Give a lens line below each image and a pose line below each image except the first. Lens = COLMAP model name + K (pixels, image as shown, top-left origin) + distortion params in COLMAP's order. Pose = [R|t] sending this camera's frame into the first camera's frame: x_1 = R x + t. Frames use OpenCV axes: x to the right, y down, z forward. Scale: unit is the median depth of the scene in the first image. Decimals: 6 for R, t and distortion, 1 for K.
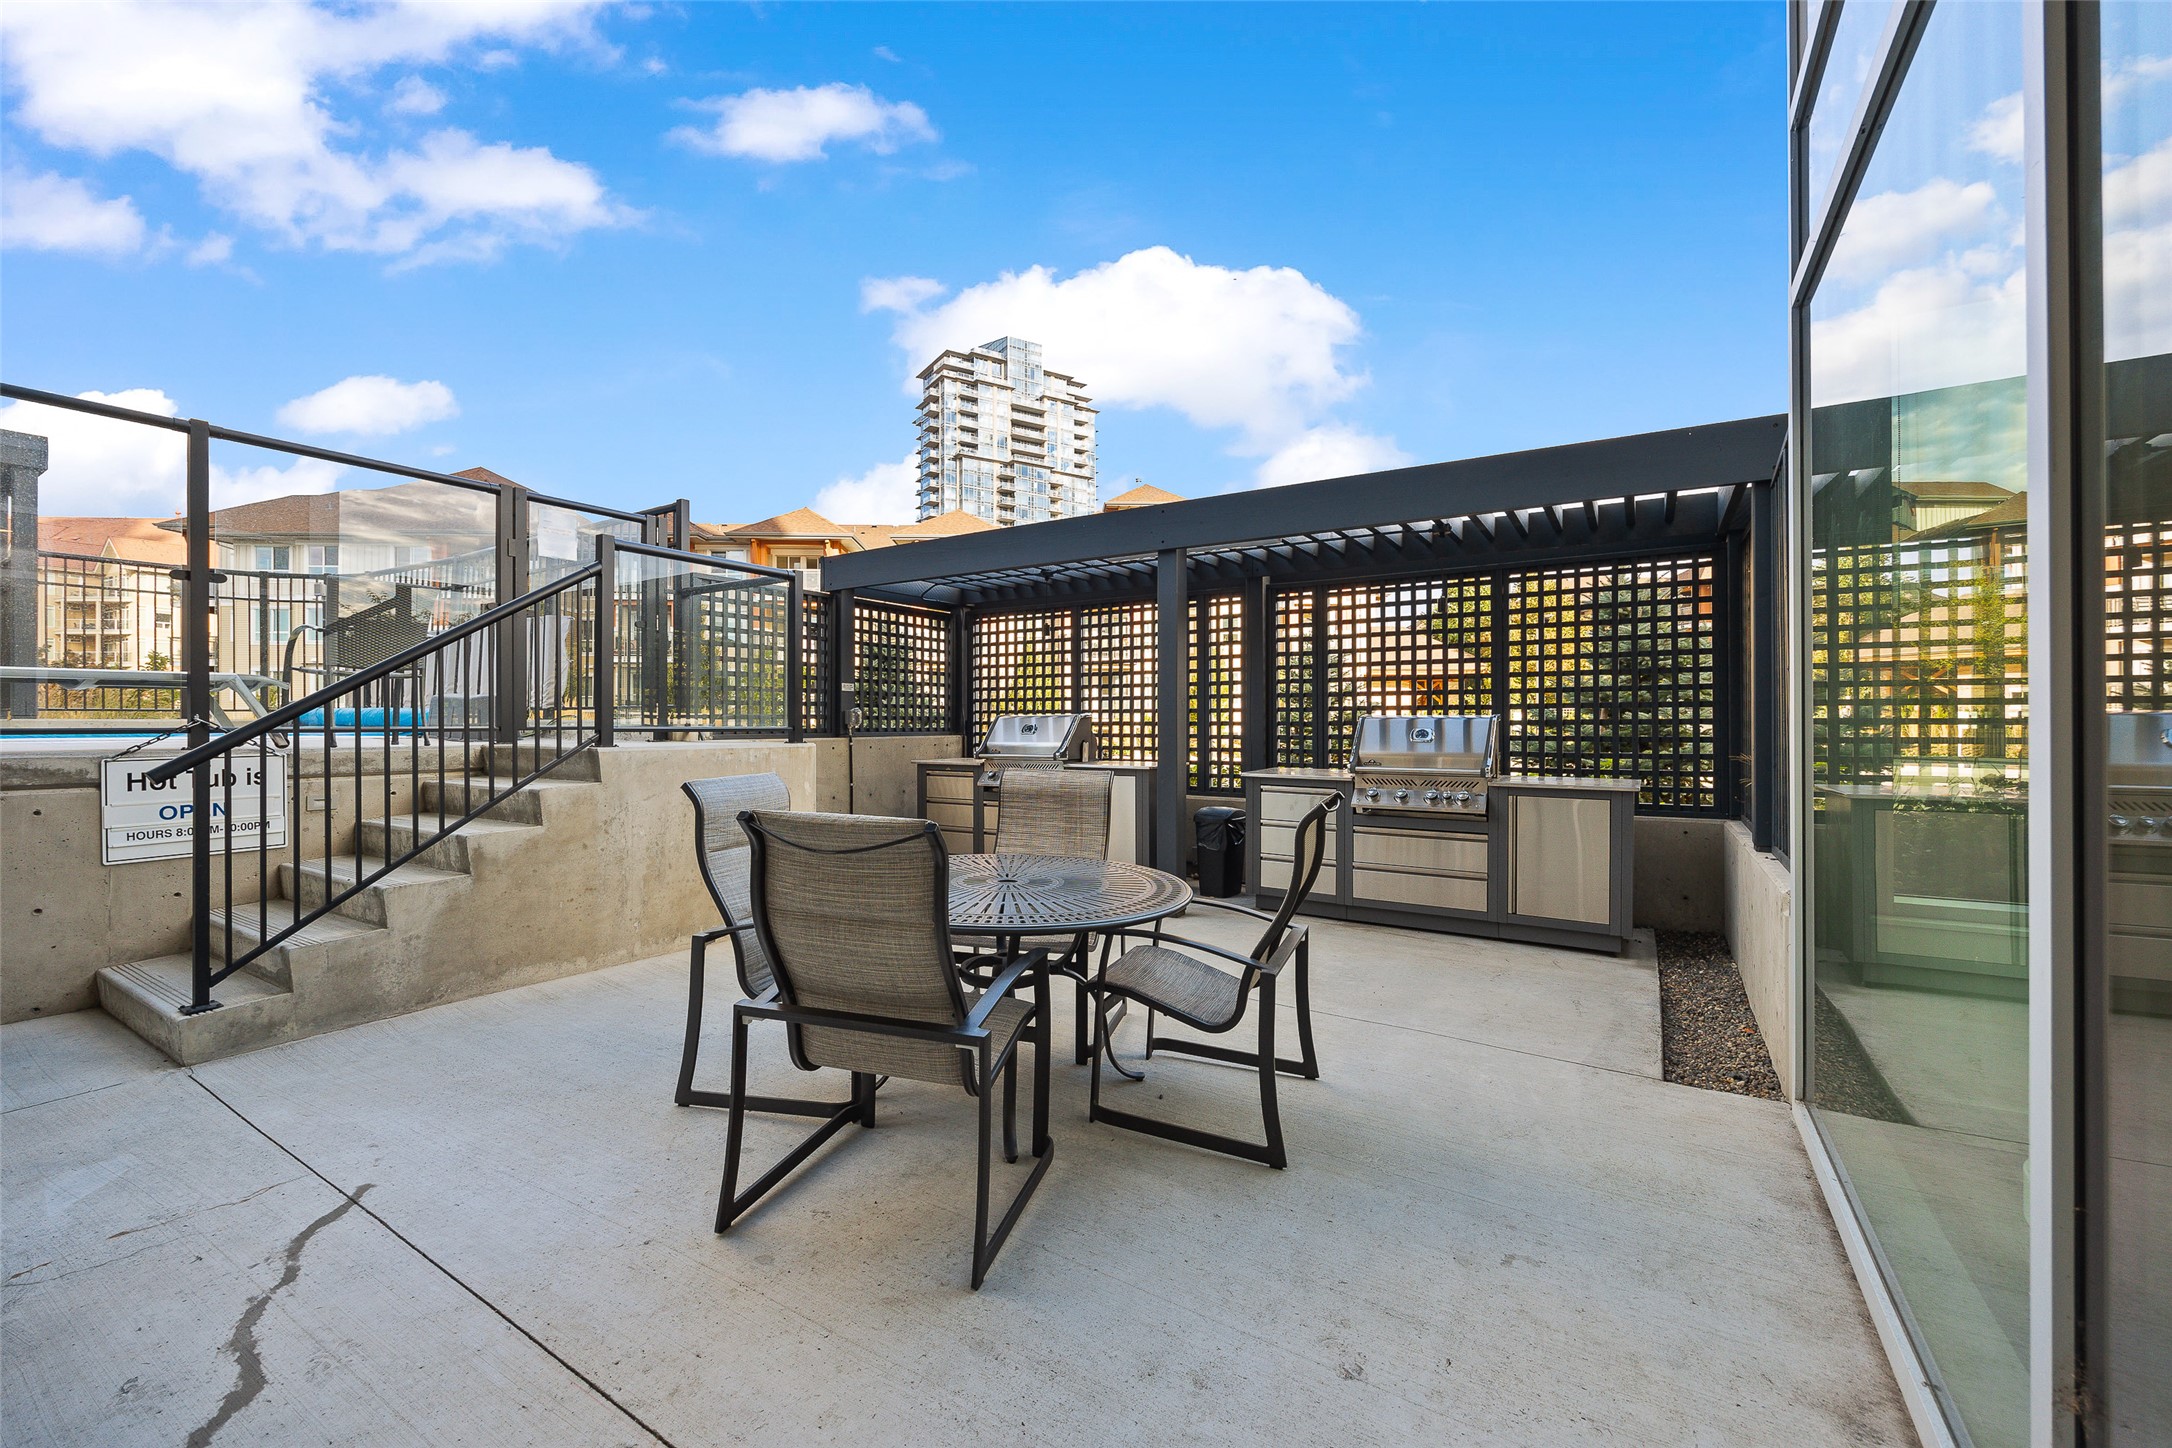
lens RADIAL K [[870.5, 0, 1086.0], [0, 870.5, 724.0], [0, 0, 1]] dist [-0.001158, -0.000190]
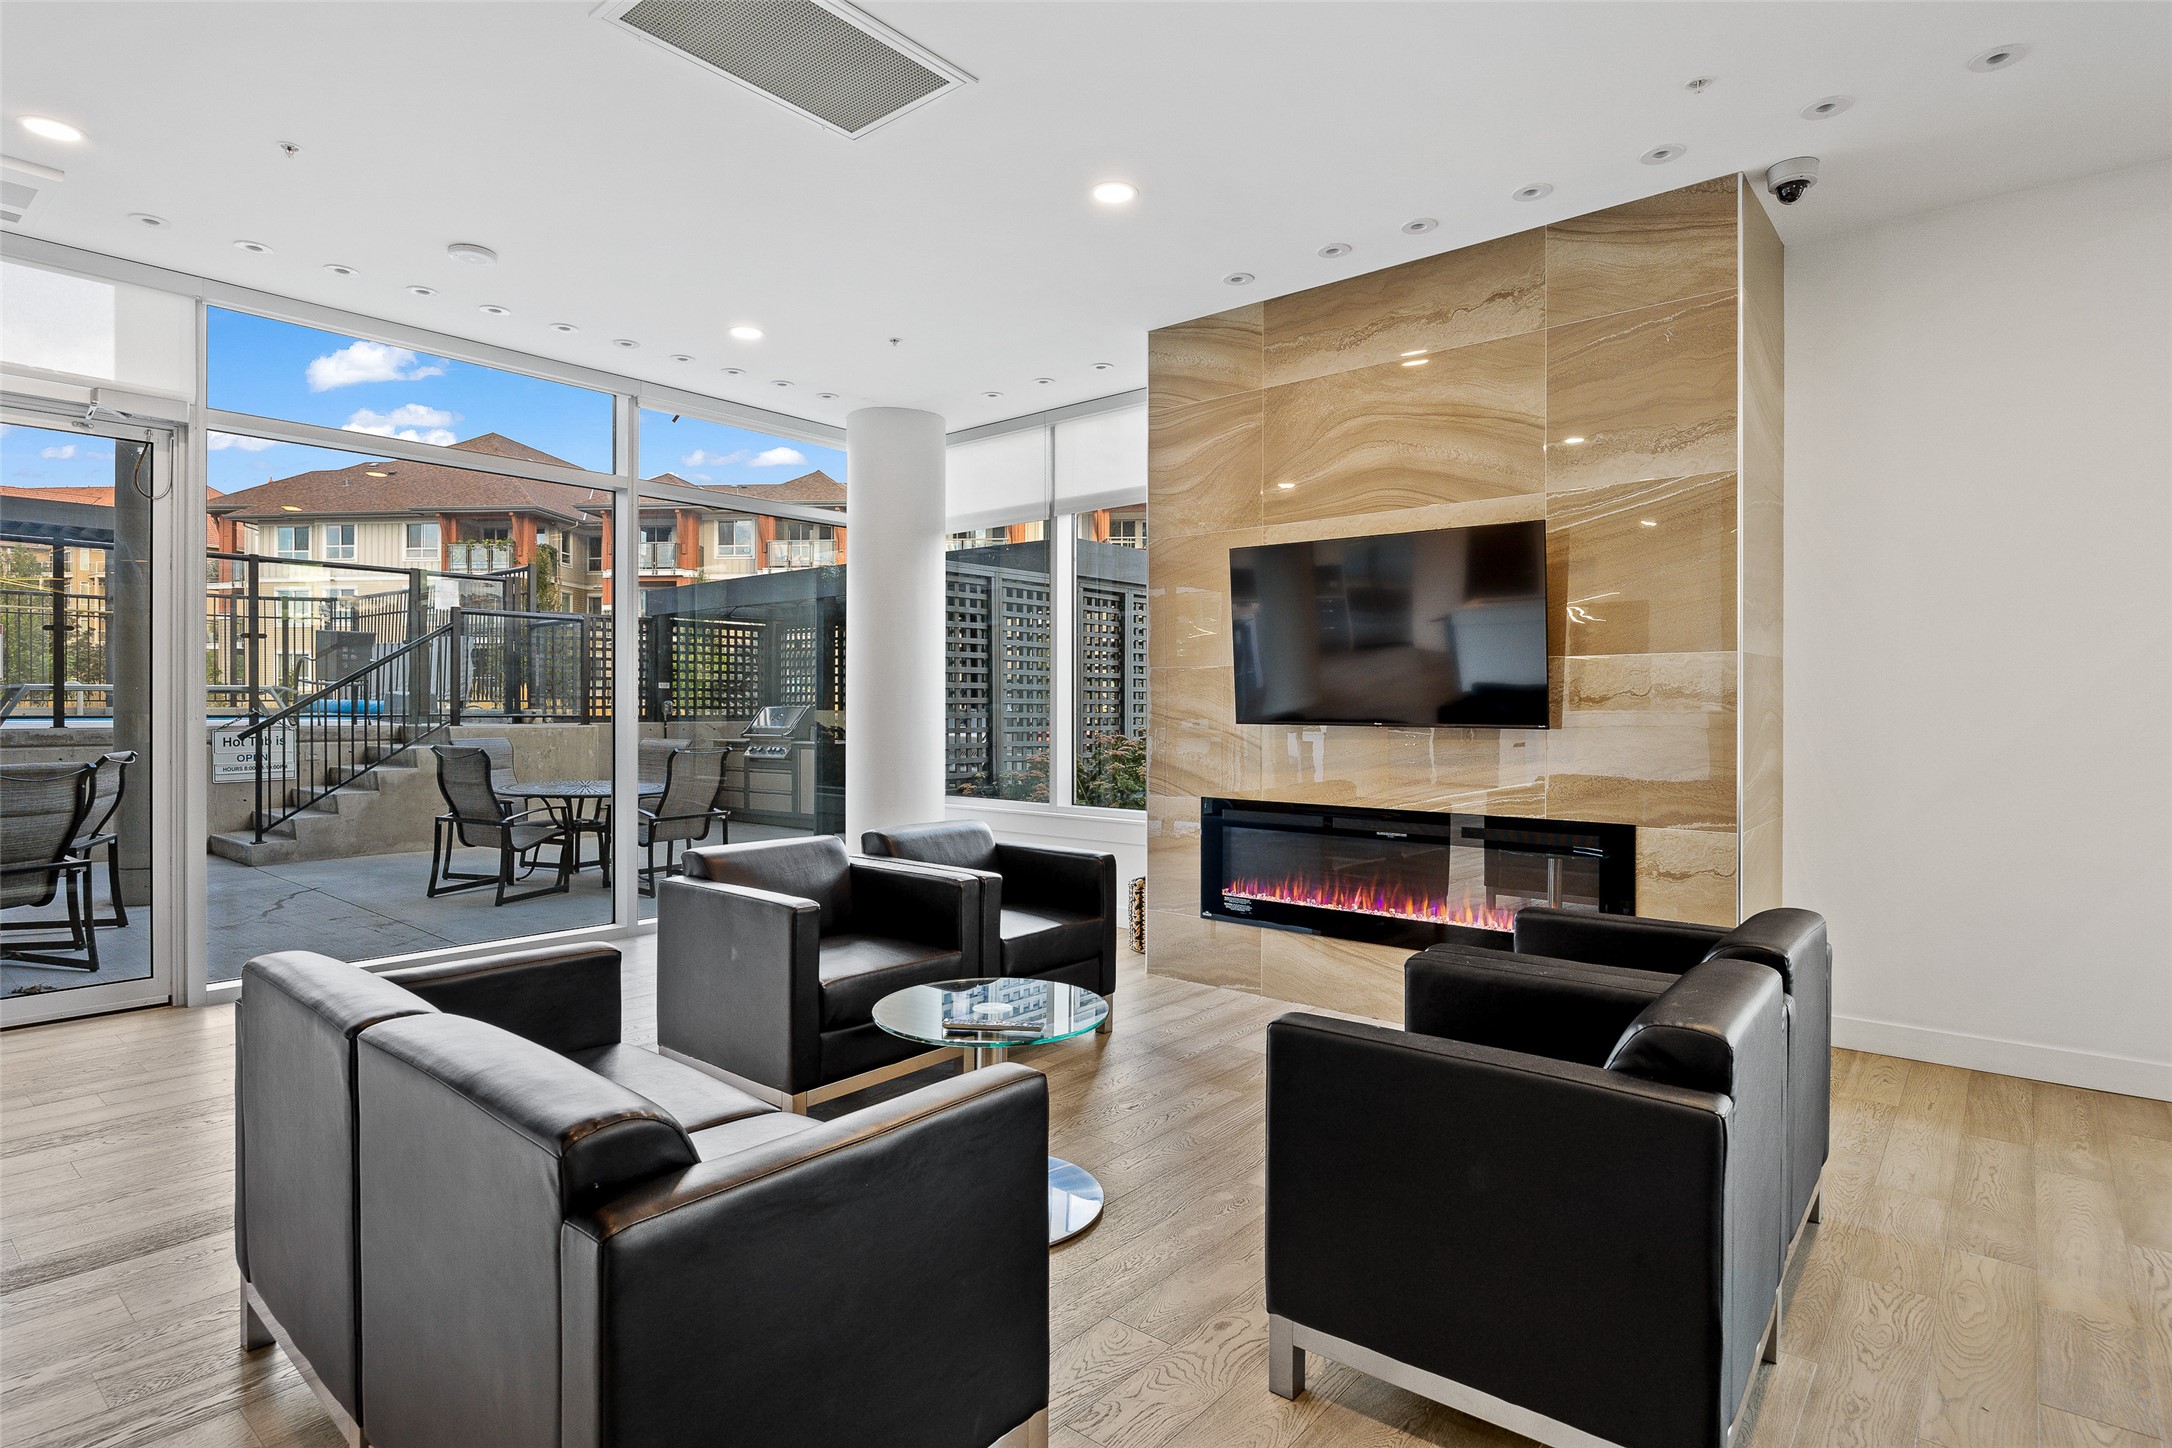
lens RADIAL K [[1123.2, 0, 1086.0], [0, 1123.2, 724.0], [0, 0, 1]] dist [-0.000371, 0.000014]
pose [[0.990160, 0.008768, -0.139664, 1.148986], [-0.006180, 0.999801, 0.018954, -0.033514], [0.139803, -0.017905, 0.990017, -1.202710]]
